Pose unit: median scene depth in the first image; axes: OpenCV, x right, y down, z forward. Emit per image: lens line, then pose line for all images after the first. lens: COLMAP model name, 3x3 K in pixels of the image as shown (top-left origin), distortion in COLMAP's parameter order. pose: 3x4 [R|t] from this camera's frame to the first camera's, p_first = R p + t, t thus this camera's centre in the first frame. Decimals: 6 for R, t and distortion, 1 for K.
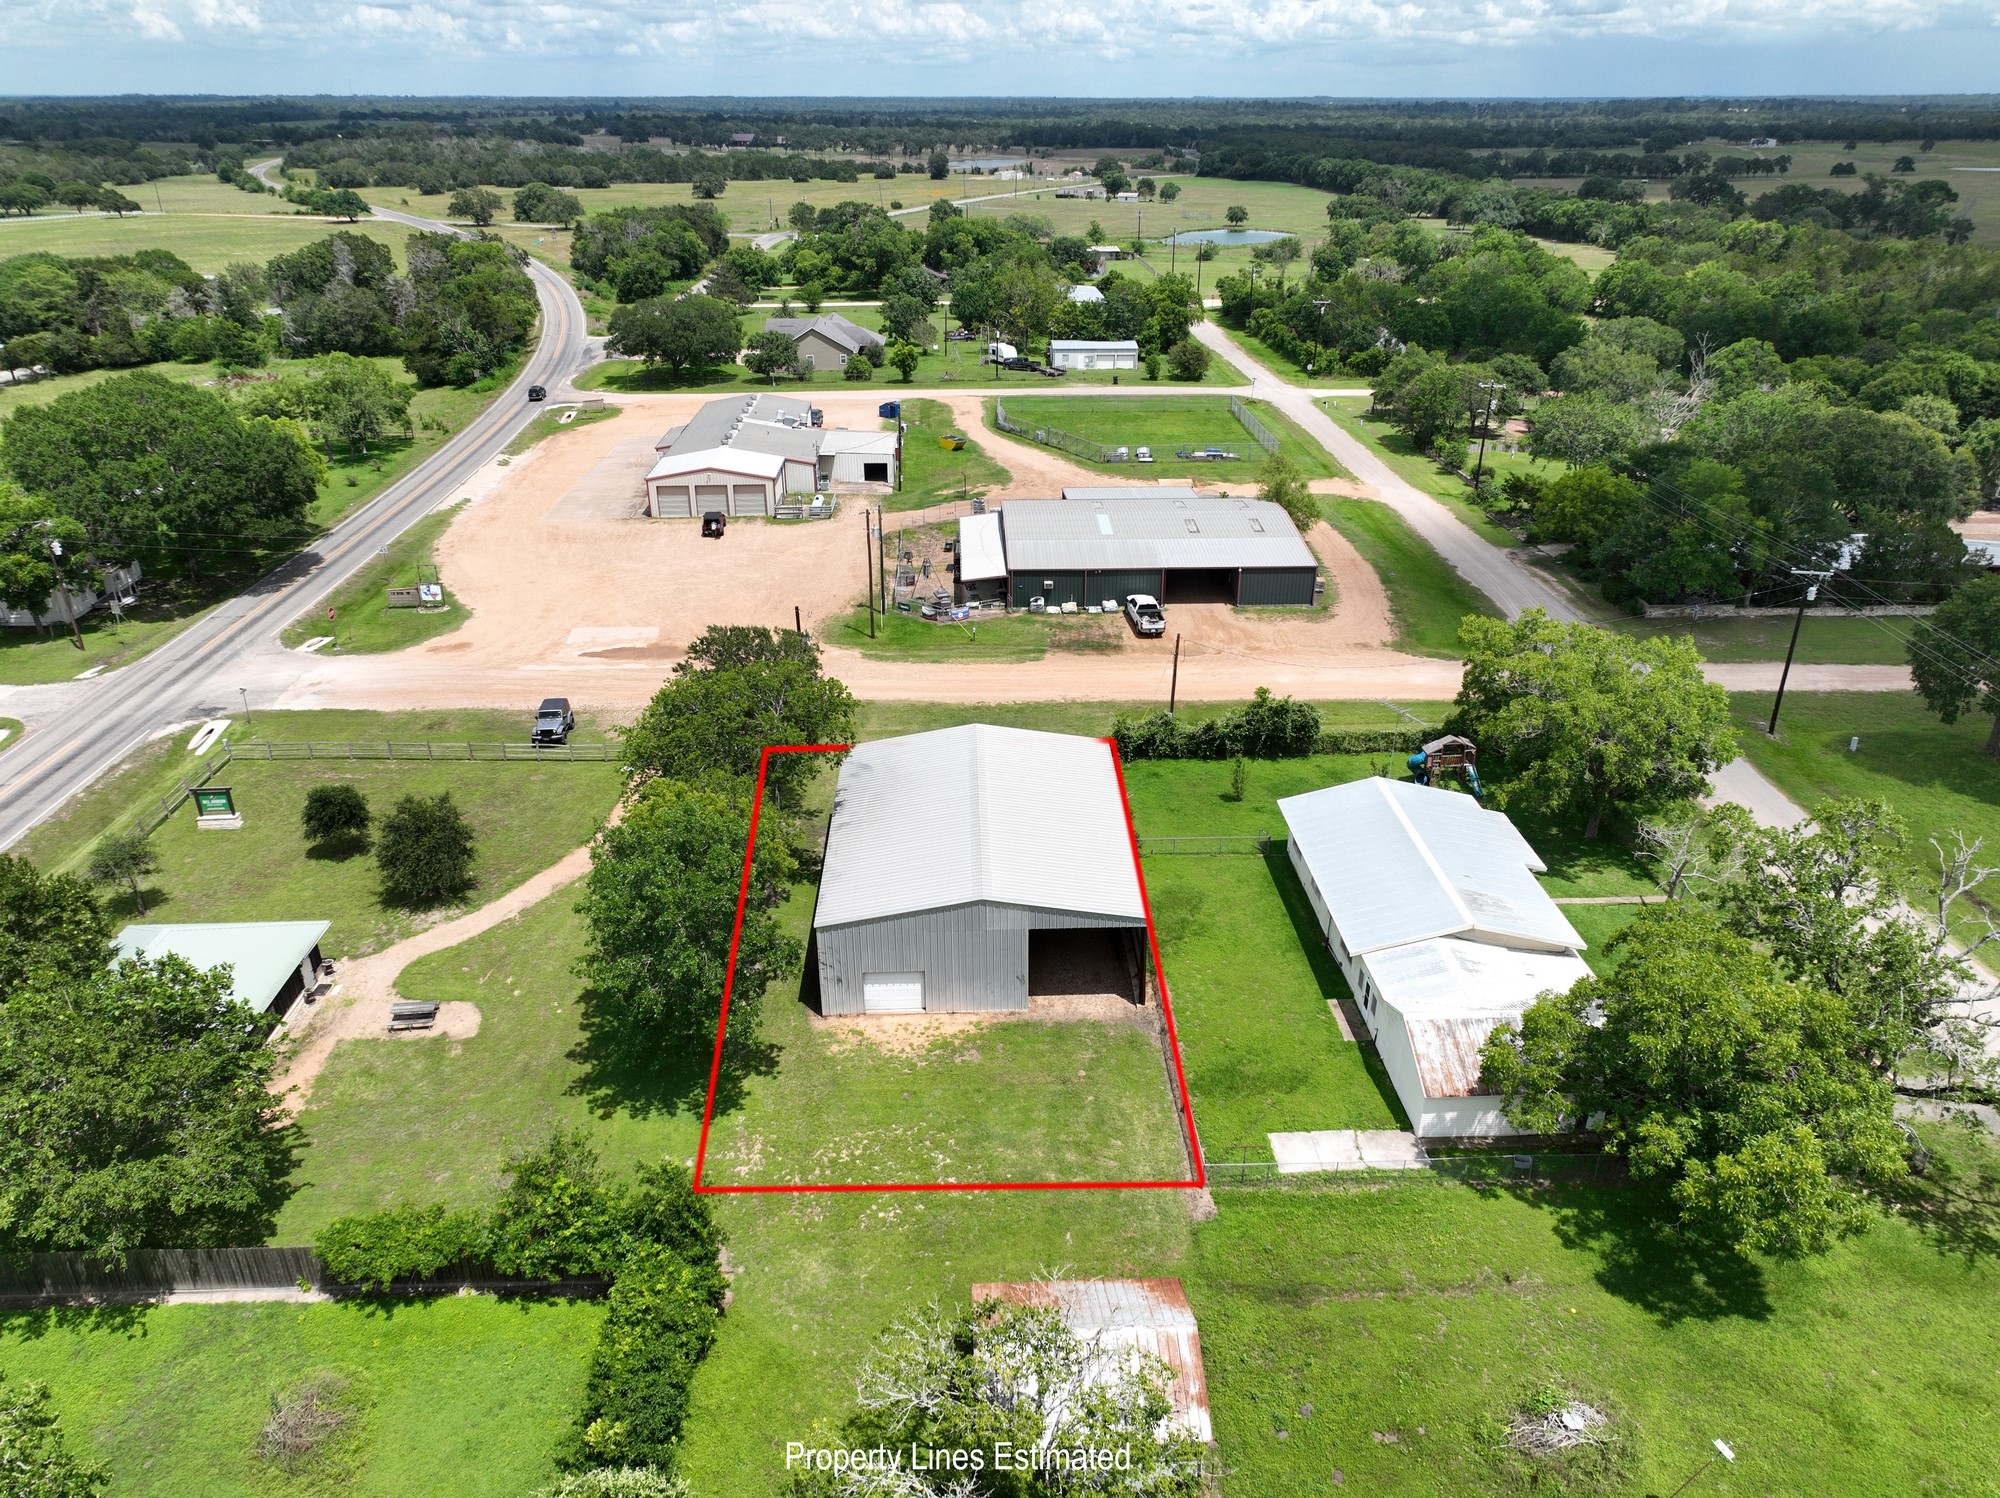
lens RADIAL K [[1403.7, 0, 1004.7], [0, 1403.7, 748.5], [0, 0, 1]] dist [-0.007352, 0.023528]
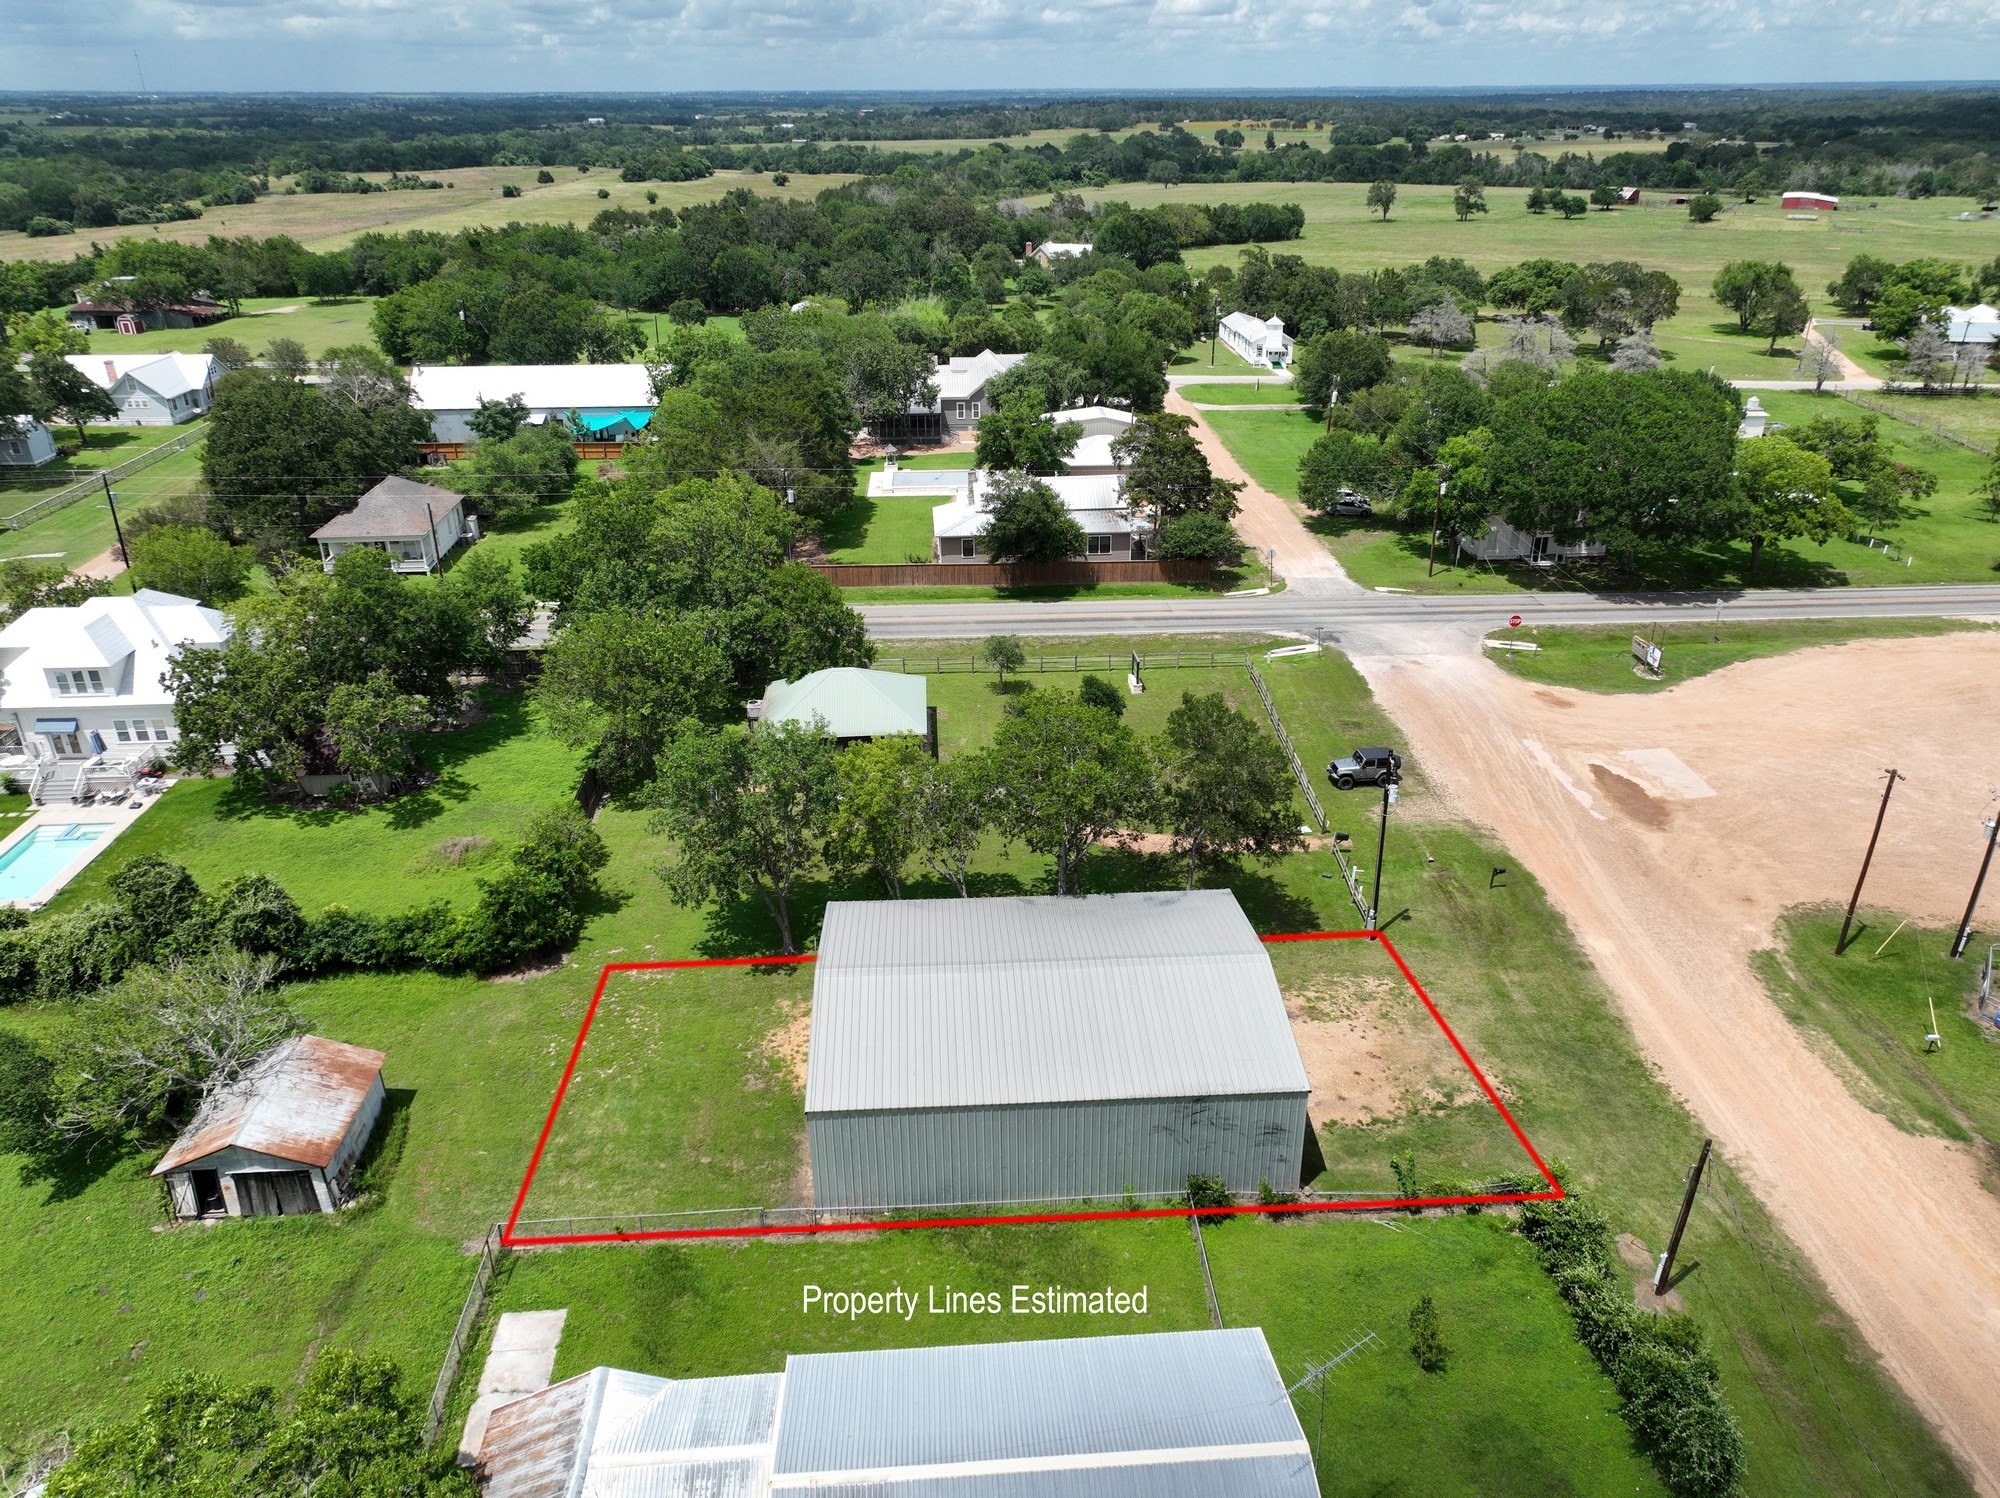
lens RADIAL K [[1403.7, 0, 1004.7], [0, 1403.7, 748.5], [0, 0, 1]] dist [-0.007352, 0.023528]
pose [[0.023386, 0.426260, -0.904298, 0.386914], [-0.418021, 0.825845, 0.378469, -0.212474], [0.908136, 0.369165, 0.197498, 0.438485]]
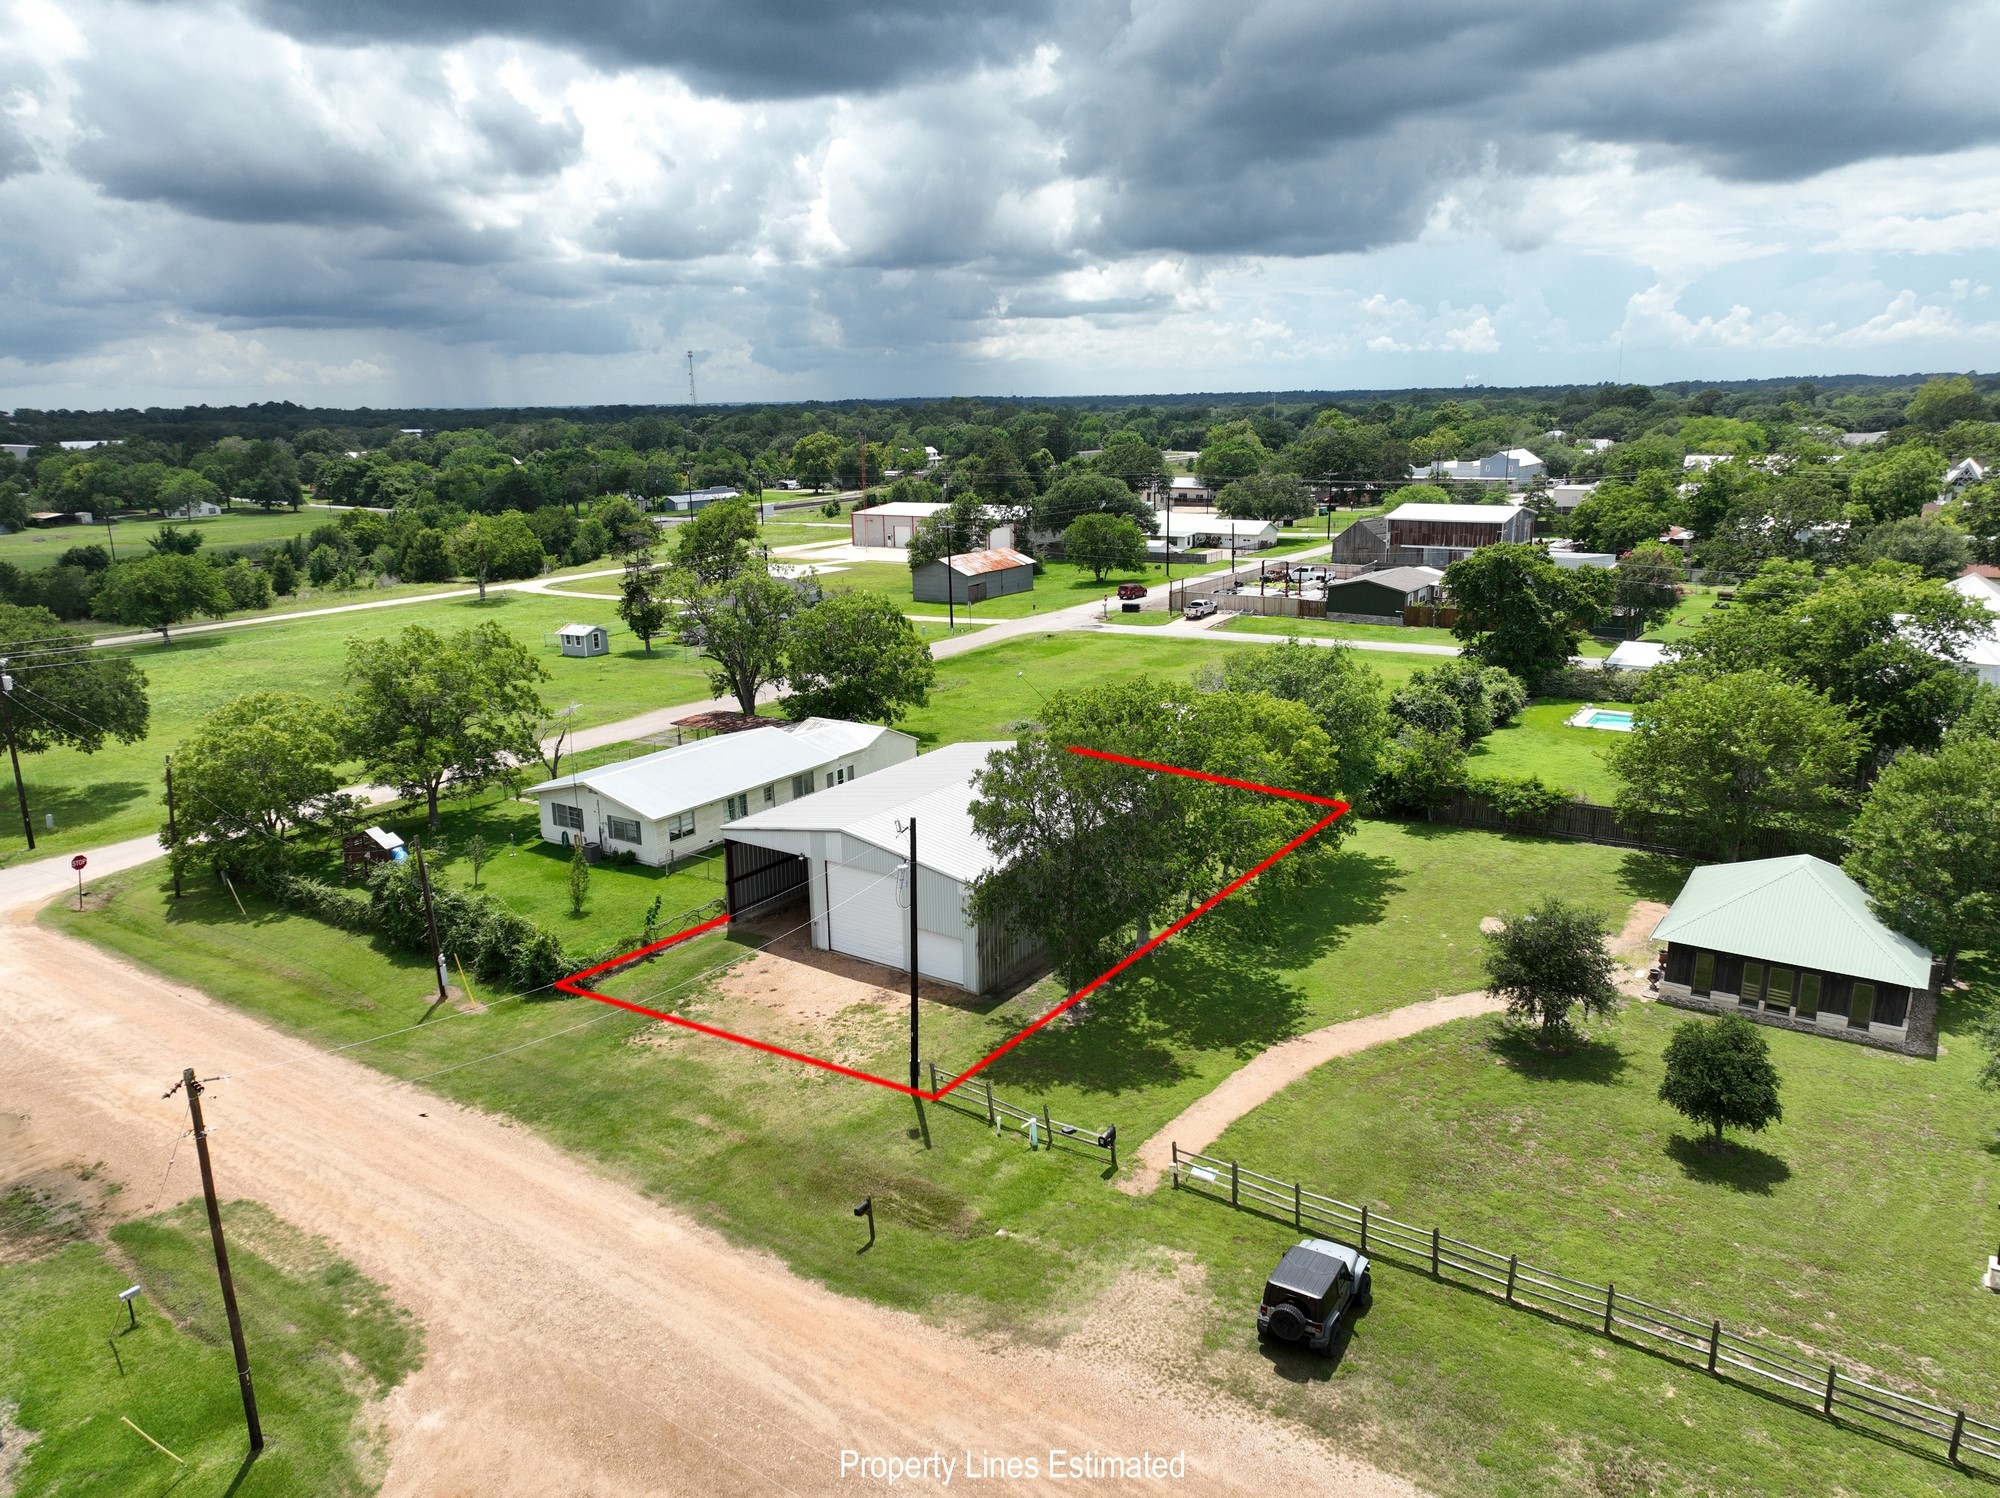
lens RADIAL K [[1403.7, 0, 1004.7], [0, 1403.7, 748.5], [0, 0, 1]] dist [-0.007352, 0.023528]
pose [[-0.805735, -0.129220, 0.578008, -0.347080], [0.267952, 0.790796, 0.550312, -0.294102], [-0.528198, 0.598283, -0.602547, 0.894196]]
